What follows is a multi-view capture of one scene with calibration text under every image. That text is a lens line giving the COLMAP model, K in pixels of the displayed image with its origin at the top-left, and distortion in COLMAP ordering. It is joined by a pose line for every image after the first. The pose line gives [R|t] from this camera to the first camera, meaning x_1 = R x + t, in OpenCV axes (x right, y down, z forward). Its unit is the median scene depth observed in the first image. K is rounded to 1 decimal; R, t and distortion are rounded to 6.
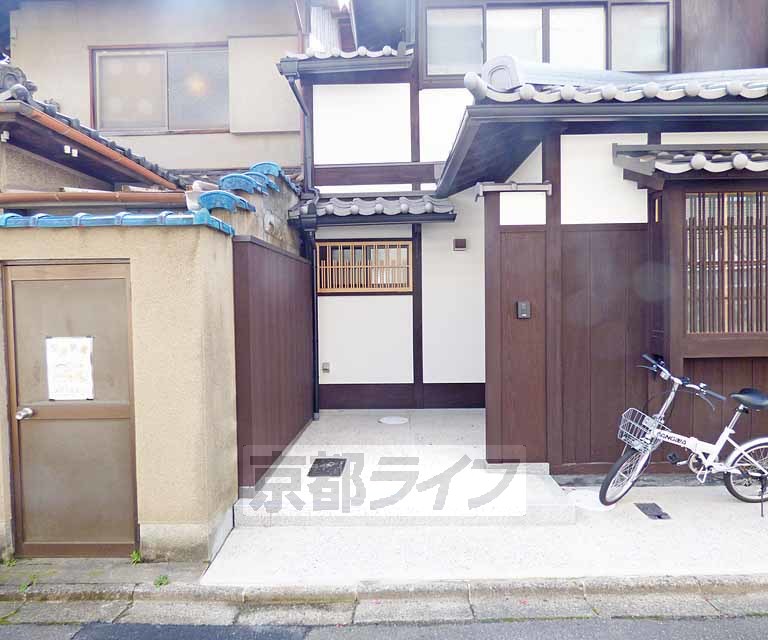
lens RADIAL K [[527.3, 0, 366.1], [0, 527.3, 317.0], [0, 0, 1]] dist [-0.002293, -0.000626]
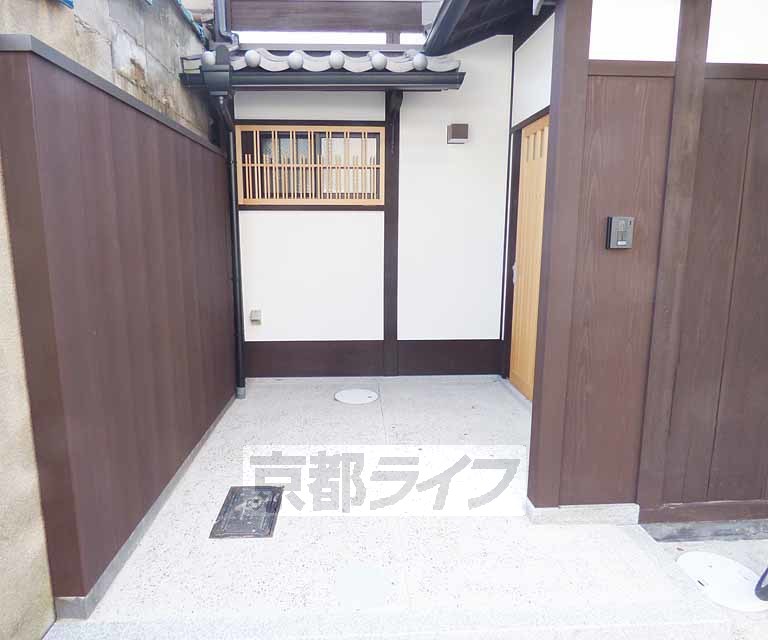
lens RADIAL K [[527.3, 0, 366.1], [0, 527.3, 317.0], [0, 0, 1]] dist [-0.002293, -0.000626]
pose [[0.994680, -0.003540, 0.102952, -0.004282], [-0.010789, 0.990333, 0.138289, -0.000398], [-0.102446, -0.138664, 0.985026, 0.326978]]
